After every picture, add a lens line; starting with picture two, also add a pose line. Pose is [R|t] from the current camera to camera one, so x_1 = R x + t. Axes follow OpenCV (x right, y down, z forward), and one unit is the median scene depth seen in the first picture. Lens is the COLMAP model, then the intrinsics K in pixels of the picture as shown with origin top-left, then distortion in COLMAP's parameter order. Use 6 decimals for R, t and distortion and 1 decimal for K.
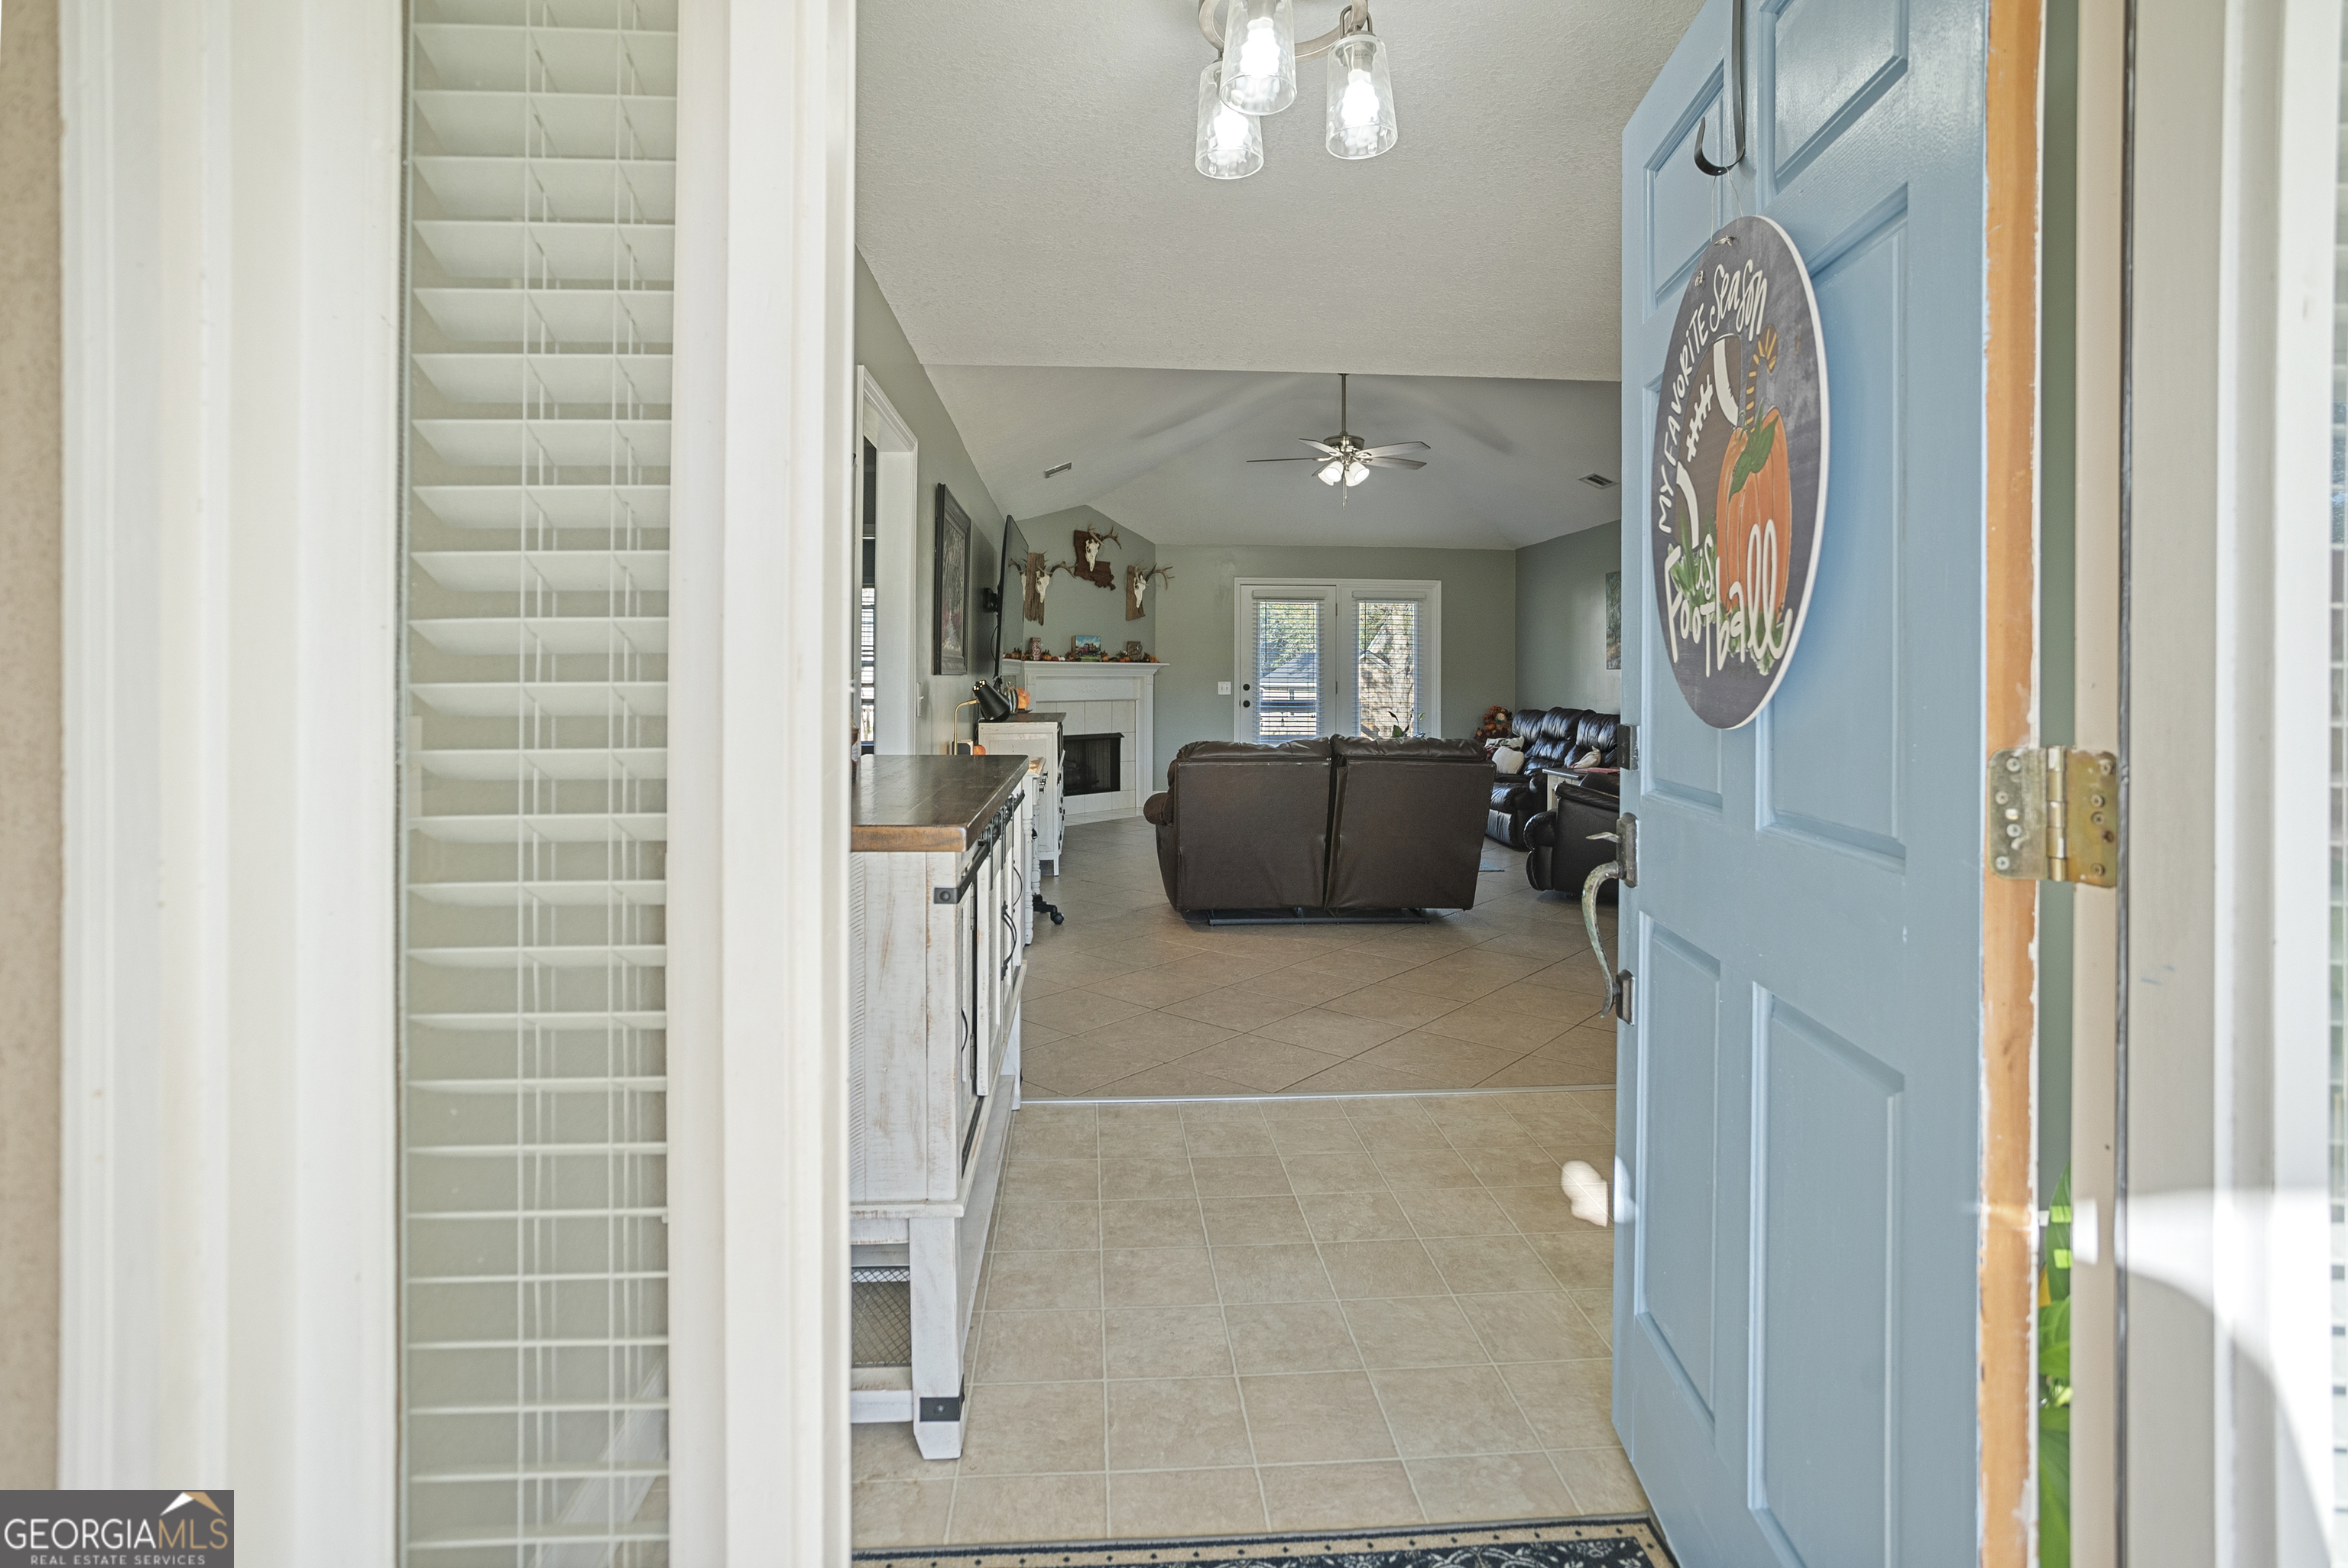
lens RADIAL K [[1223.6, 0, 1159.2], [0, 1223.6, 652.4], [0, 0, 1]] dist [-0.052439, 0.003771]
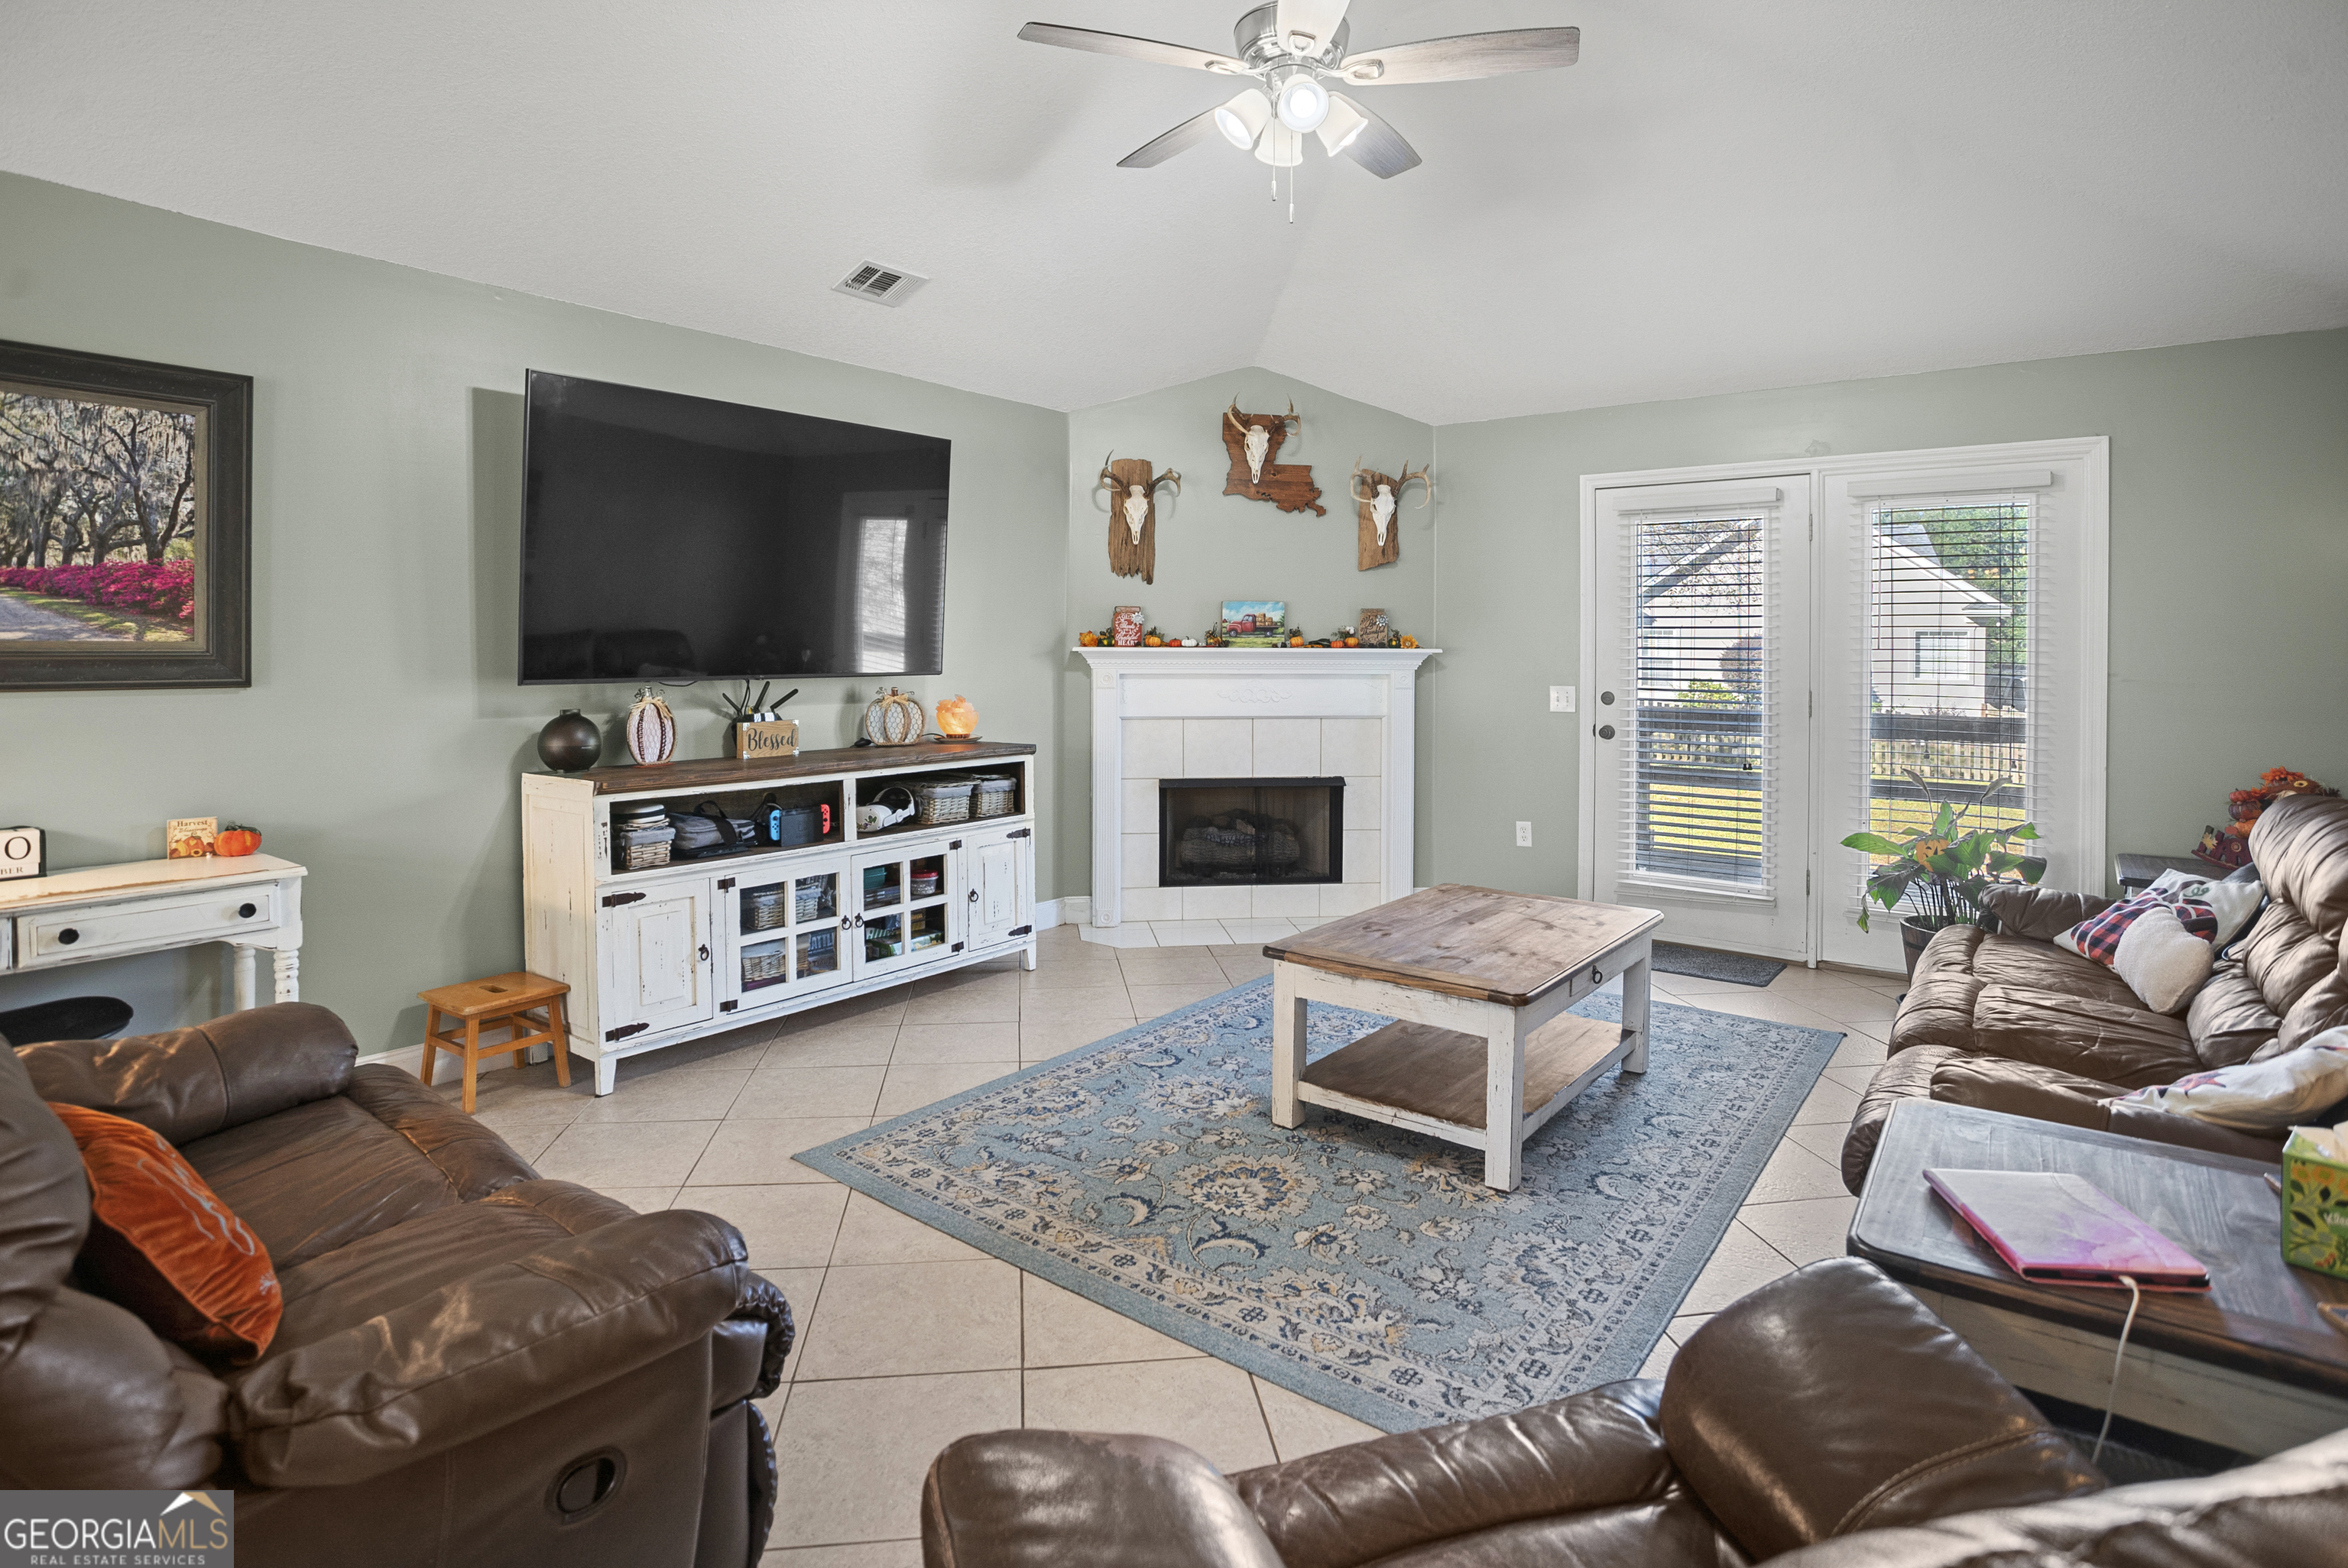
lens RADIAL K [[1223.6, 0, 1159.2], [0, 1223.6, 652.4], [0, 0, 1]] dist [-0.052439, 0.003771]
pose [[0.730398, 0.002146, -0.683018, 0.293387], [0.011461, 0.999816, 0.015397, 0.000711], [0.682925, -0.019074, 0.730239, 0.570278]]
